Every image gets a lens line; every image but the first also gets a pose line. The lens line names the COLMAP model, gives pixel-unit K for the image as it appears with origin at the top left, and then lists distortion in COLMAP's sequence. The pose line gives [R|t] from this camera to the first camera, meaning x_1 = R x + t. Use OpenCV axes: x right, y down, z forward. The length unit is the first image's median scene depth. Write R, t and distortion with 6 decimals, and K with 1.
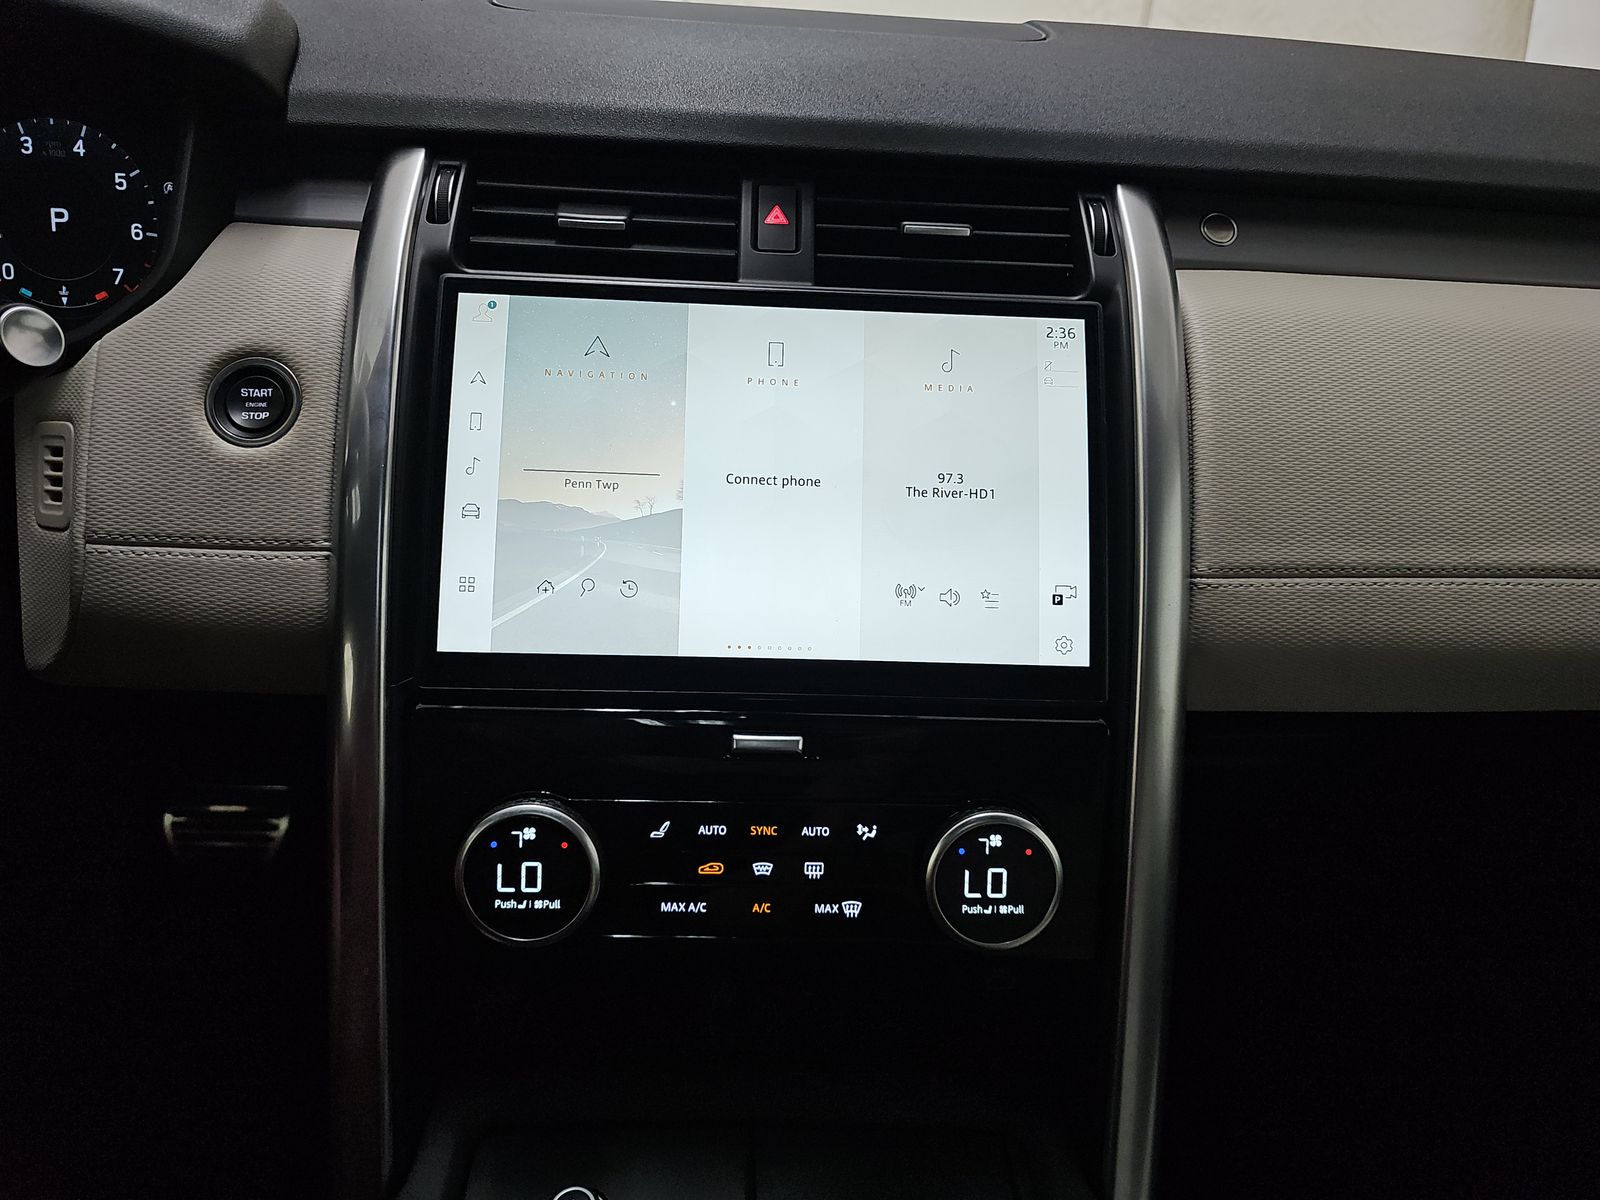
lens RADIAL K [[1033.4, 0, 806.4], [0, 1033.4, 587.0], [0, 0, 1]] dist [0.049236, -0.044103]
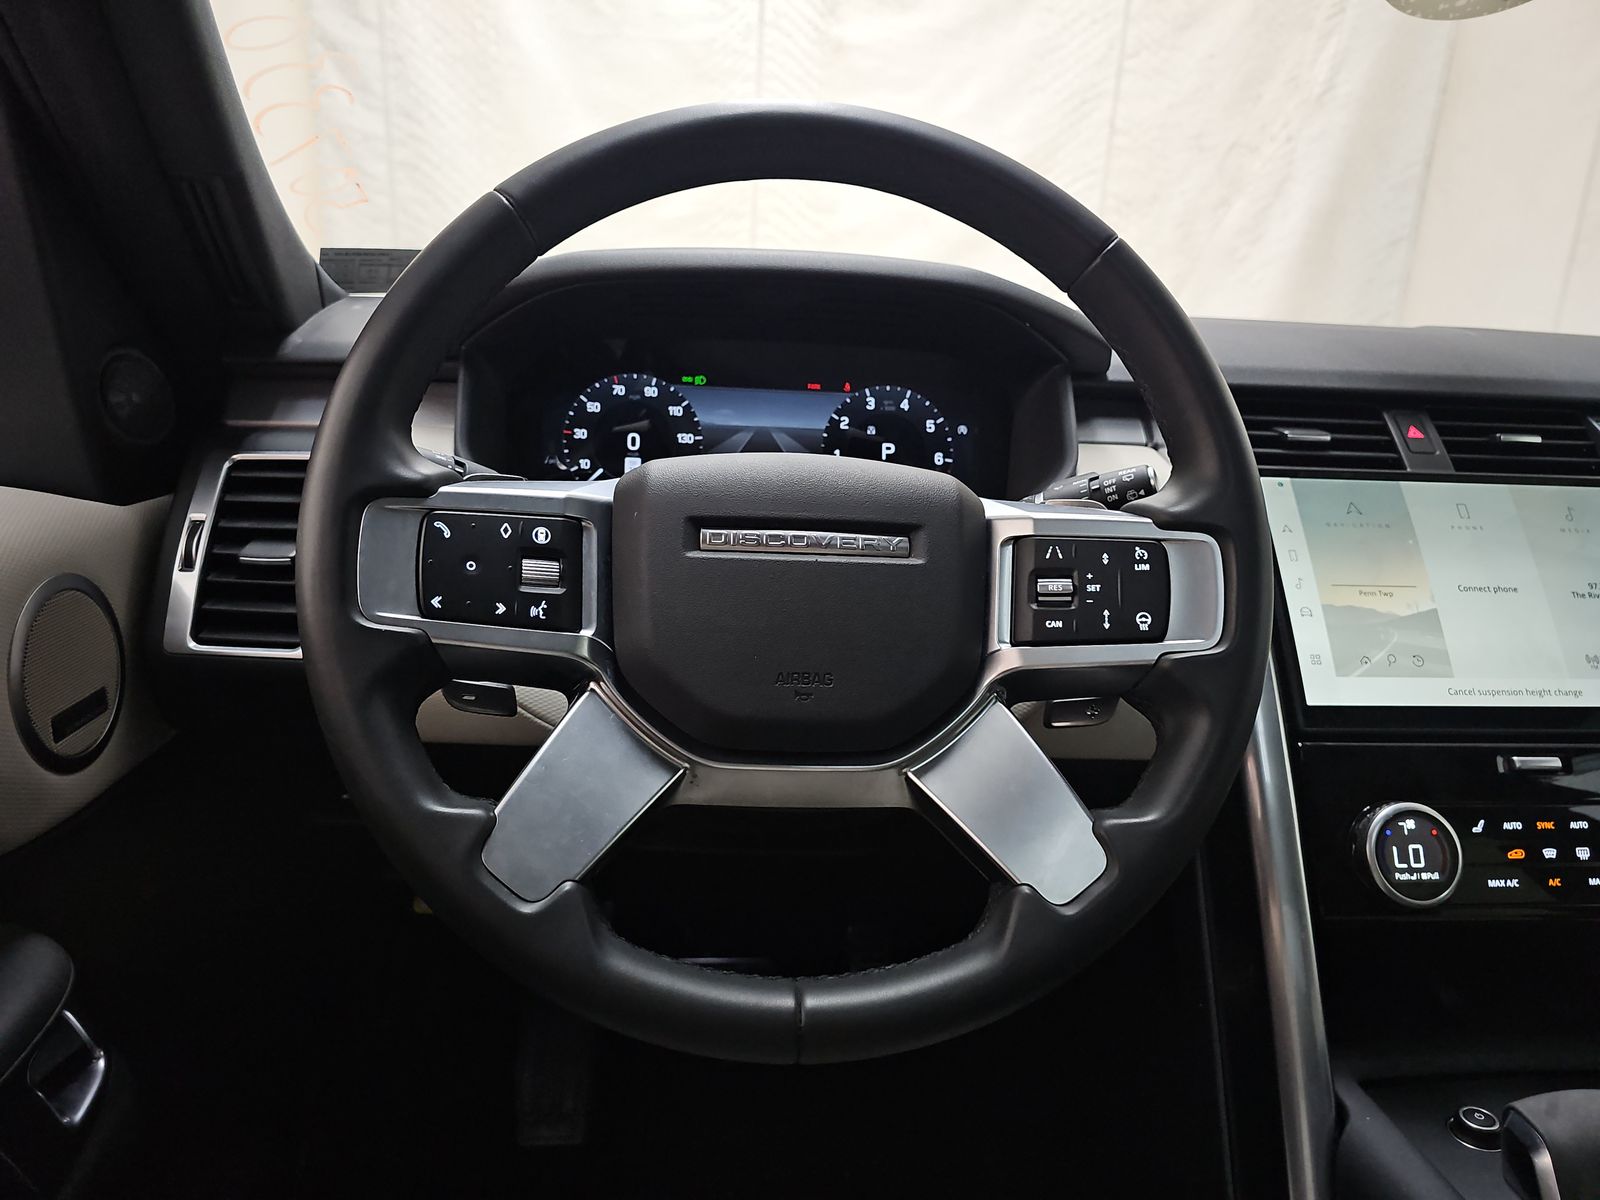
lens RADIAL K [[1064.3, 0, 800.0], [0, 1064.3, 600.0], [0, 0, 1]] dist [-0.021559, -0.001986]
pose [[0.998504, -0.024981, 0.048644, -1.080681], [0.037540, 0.959971, -0.277573, 0.291144], [-0.039763, 0.278984, 0.959472, -0.399957]]
